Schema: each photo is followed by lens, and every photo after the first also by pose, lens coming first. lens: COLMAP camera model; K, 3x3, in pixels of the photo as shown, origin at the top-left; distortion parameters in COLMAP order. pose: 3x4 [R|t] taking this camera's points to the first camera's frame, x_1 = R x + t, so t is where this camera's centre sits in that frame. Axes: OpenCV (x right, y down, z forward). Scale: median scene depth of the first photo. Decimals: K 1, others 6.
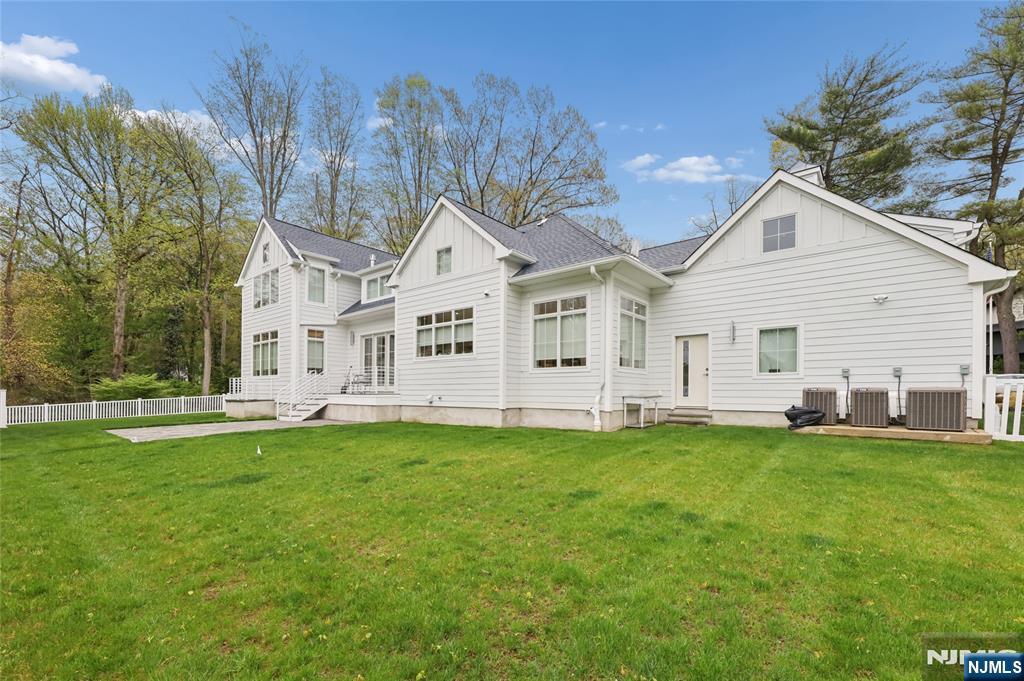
lens RADIAL K [[422.3, 0, 511.2], [0, 422.3, 394.4], [0, 0, 1]] dist [-0.000409, 0.000026]
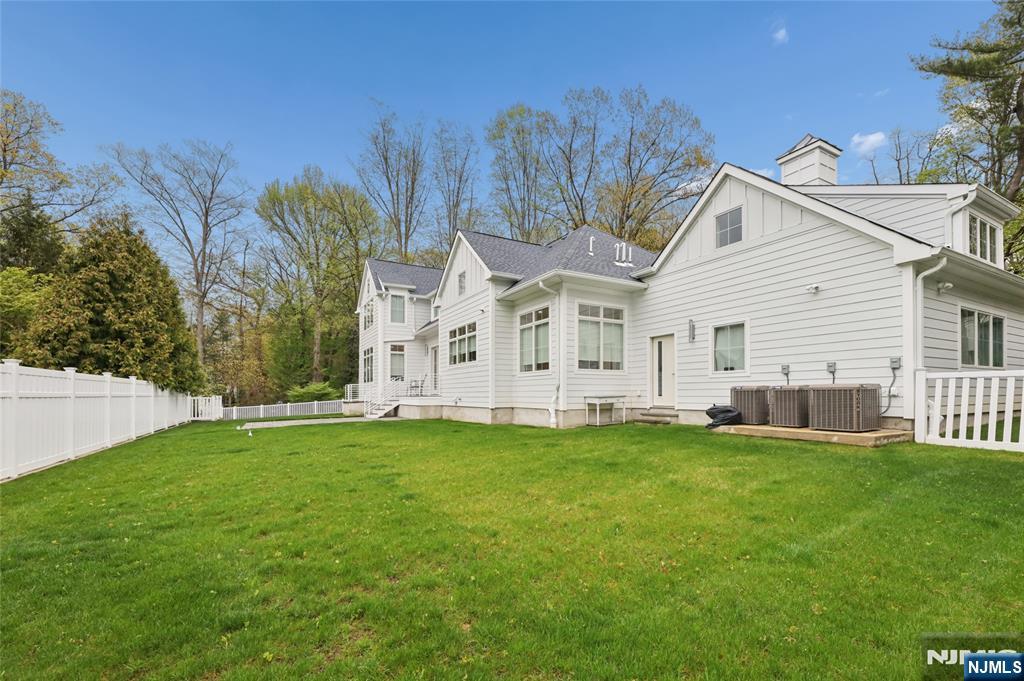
lens RADIAL K [[415.4, 0, 513.1], [0, 415.4, 392.6], [0, 0, 1]] dist [0.000092, 0.000133]
pose [[0.941448, -0.011311, -0.336968, 0.415072], [0.008739, 0.999920, -0.009149, 0.002512], [0.337045, 0.005668, 0.941472, -0.057005]]
